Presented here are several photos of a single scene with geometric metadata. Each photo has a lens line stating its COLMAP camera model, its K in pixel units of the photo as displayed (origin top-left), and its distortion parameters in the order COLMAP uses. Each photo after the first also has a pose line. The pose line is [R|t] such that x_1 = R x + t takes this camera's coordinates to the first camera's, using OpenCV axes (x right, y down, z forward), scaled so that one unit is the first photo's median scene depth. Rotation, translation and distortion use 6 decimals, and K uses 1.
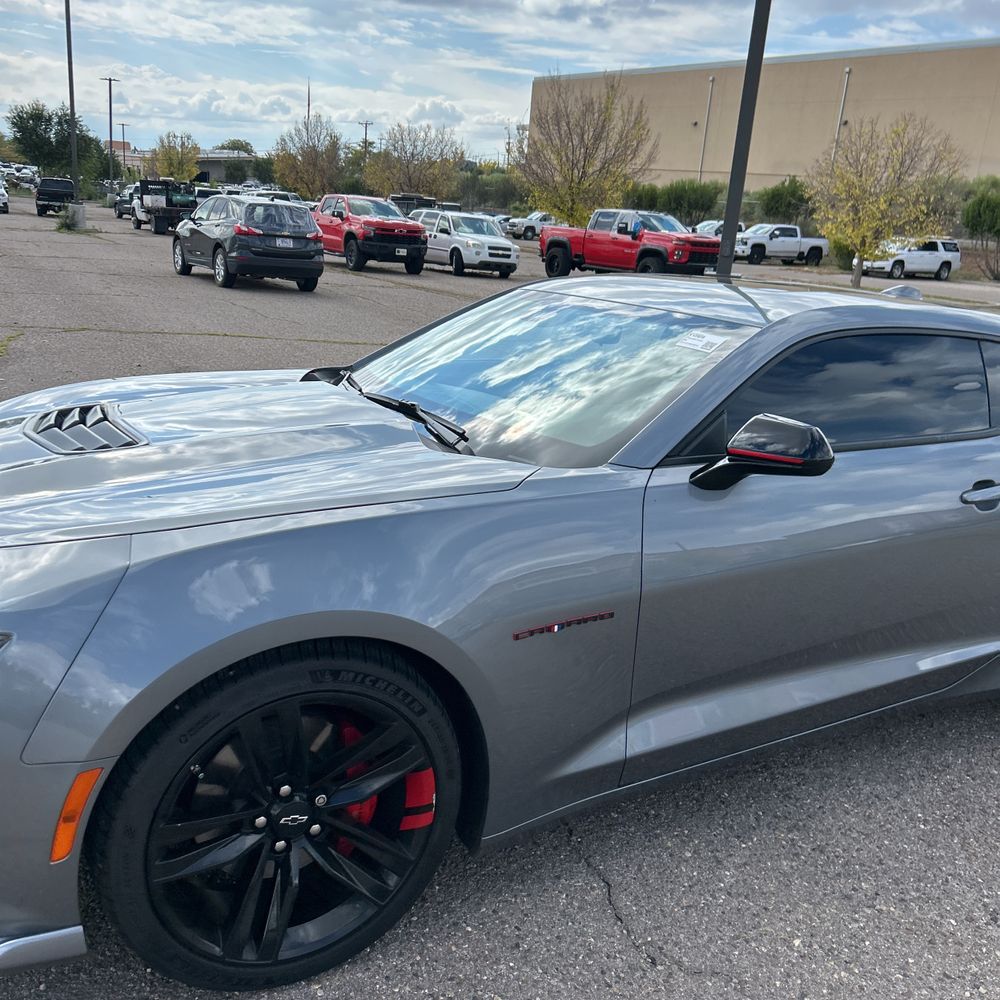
lens RADIAL K [[1015.0, 0, 500.0], [0, 1015.0, 500.0], [0, 0, 1]] dist [0.018164, -0.007592]
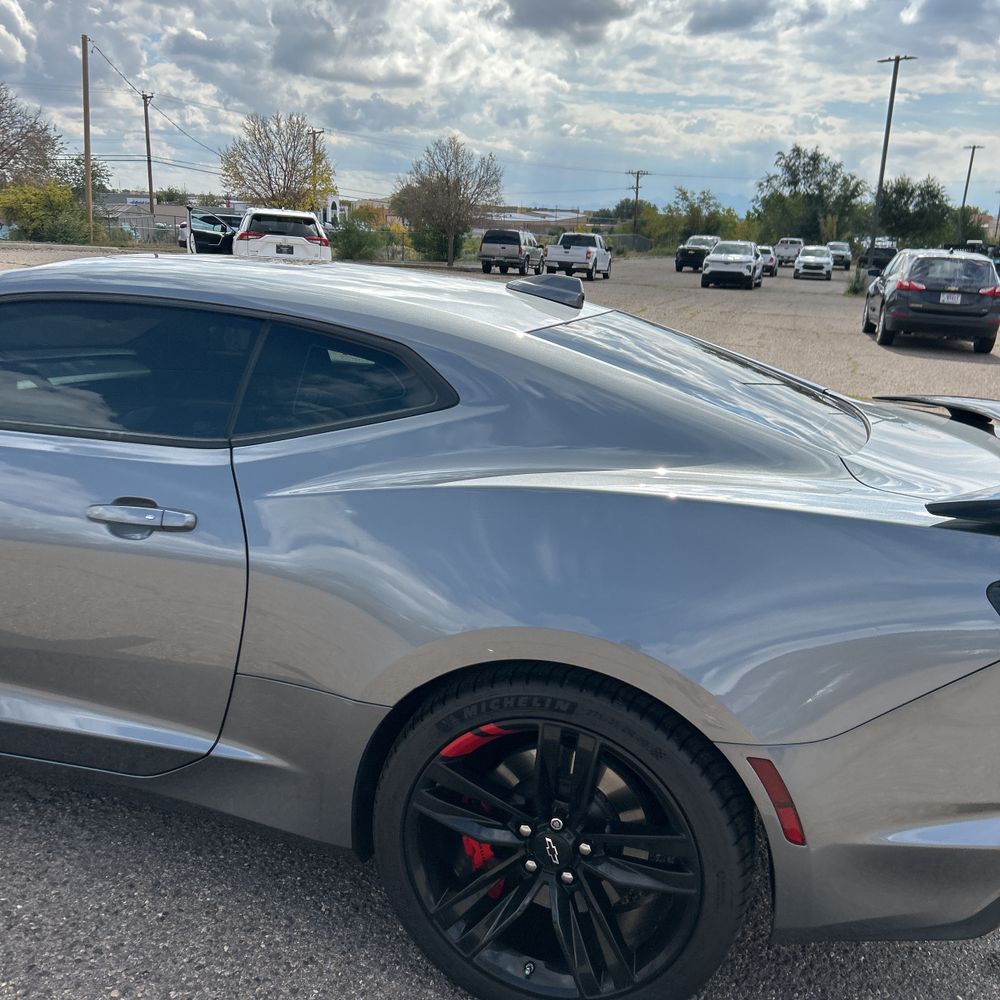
lens RADIAL K [[1025.0, 0, 521.5], [0, 1025.0, 510.2], [0, 0, 1]] dist [0.015171, -0.004974]
pose [[0.690813, 0.146932, -0.707947, 0.082970], [-0.189783, 0.981651, 0.018548, -0.005321], [0.697682, 0.121543, 0.706022, 0.046791]]
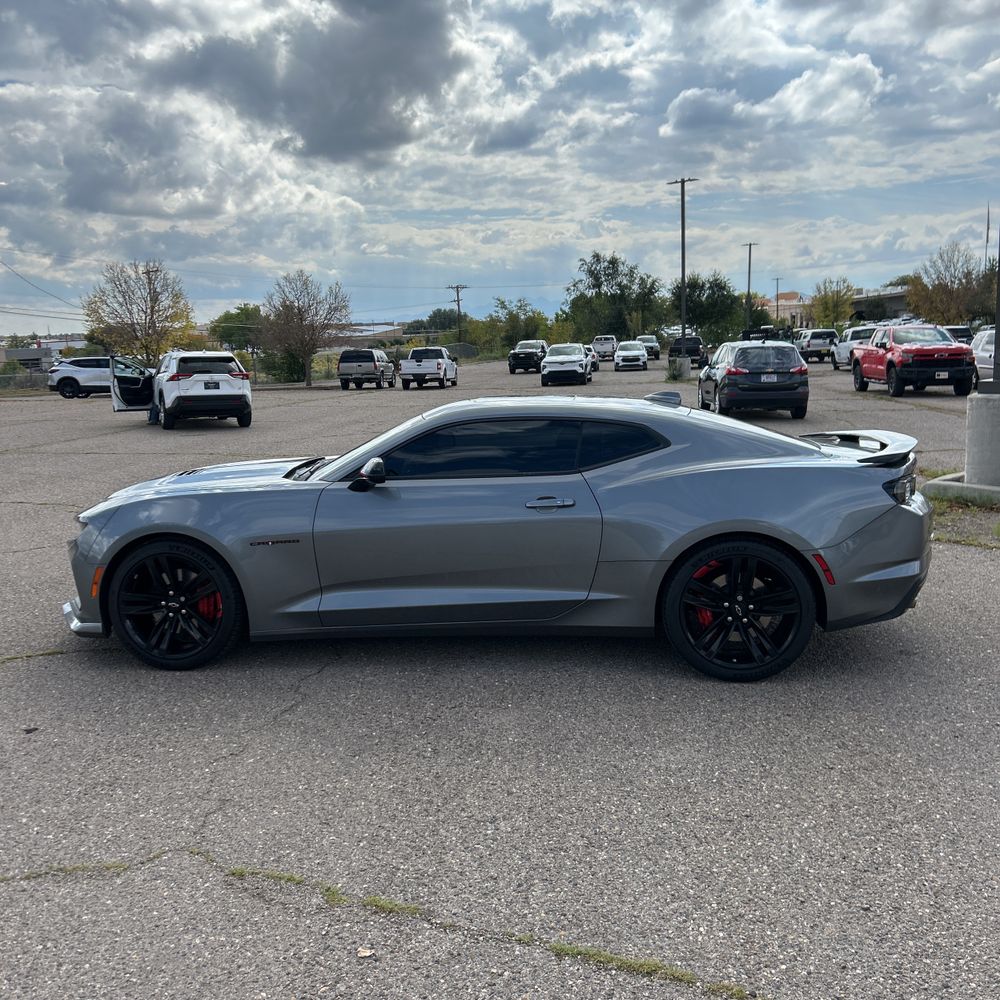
lens RADIAL K [[1036.0, 0, 500.0], [0, 1036.0, 500.0], [0, 0, 1]] dist [0.069984, -0.167945]
pose [[0.795975, -0.009550, -0.605255, 0.105204], [-0.072120, 0.991257, -0.110487, 0.013622], [0.601018, 0.131596, 0.788327, -0.033791]]
